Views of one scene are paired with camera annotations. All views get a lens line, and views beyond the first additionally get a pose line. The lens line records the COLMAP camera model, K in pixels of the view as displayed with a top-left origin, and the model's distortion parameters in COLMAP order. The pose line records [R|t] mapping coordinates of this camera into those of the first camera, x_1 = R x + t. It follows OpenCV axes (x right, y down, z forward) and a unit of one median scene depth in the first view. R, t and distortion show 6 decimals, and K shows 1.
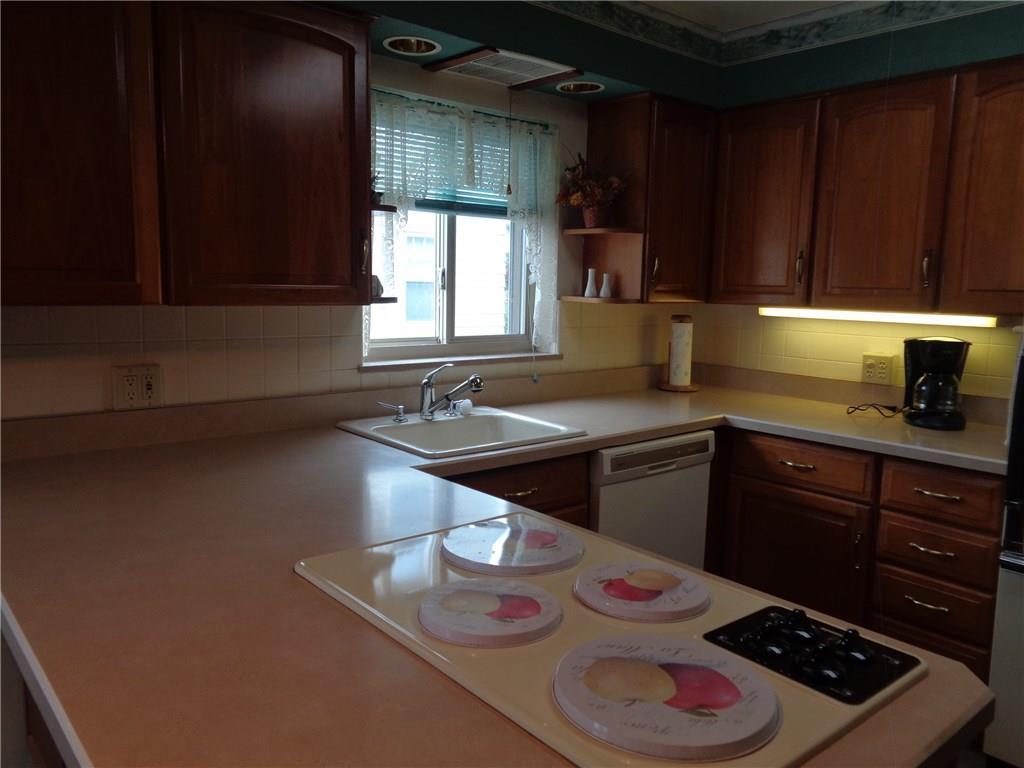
lens RADIAL K [[787.1, 0, 518.6], [0, 787.1, 385.3], [0, 0, 1]] dist [0.036063, 0.005992]
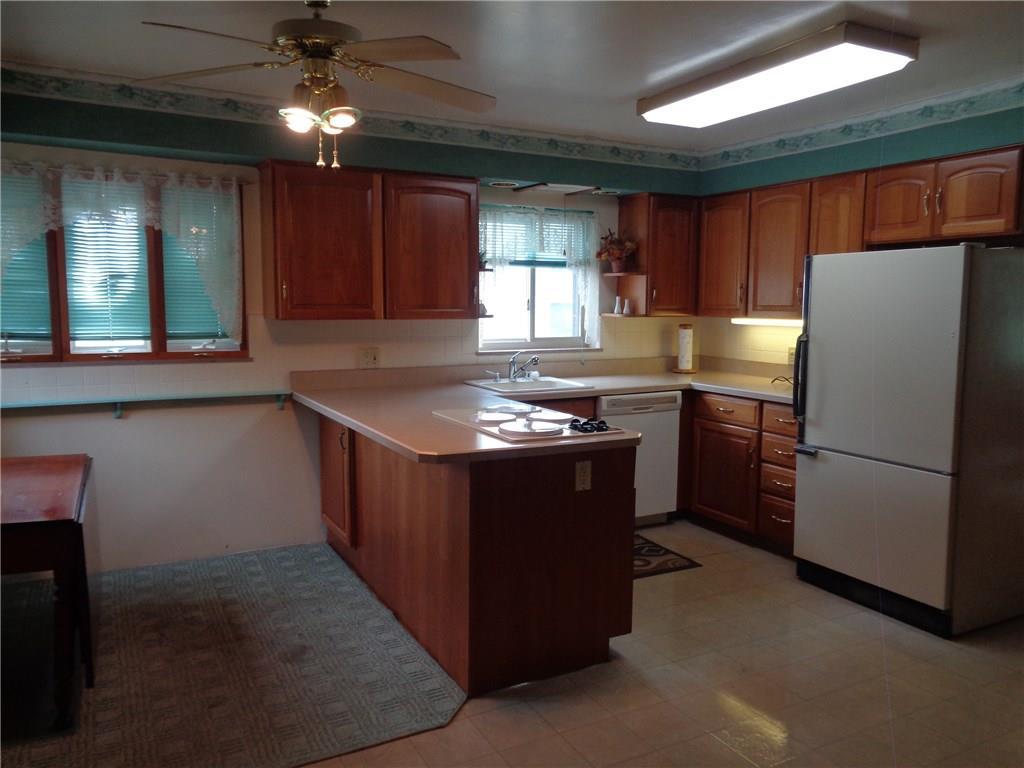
lens RADIAL K [[787.1, 0, 513.9], [0, 787.1, 383.1], [0, 0, 1]] dist [0.036063, 0.005992]
pose [[0.974757, 0.004670, -0.223220, 0.267234], [-0.011251, 0.999538, -0.028220, 0.089388], [0.222985, 0.030020, 0.974359, -0.705927]]
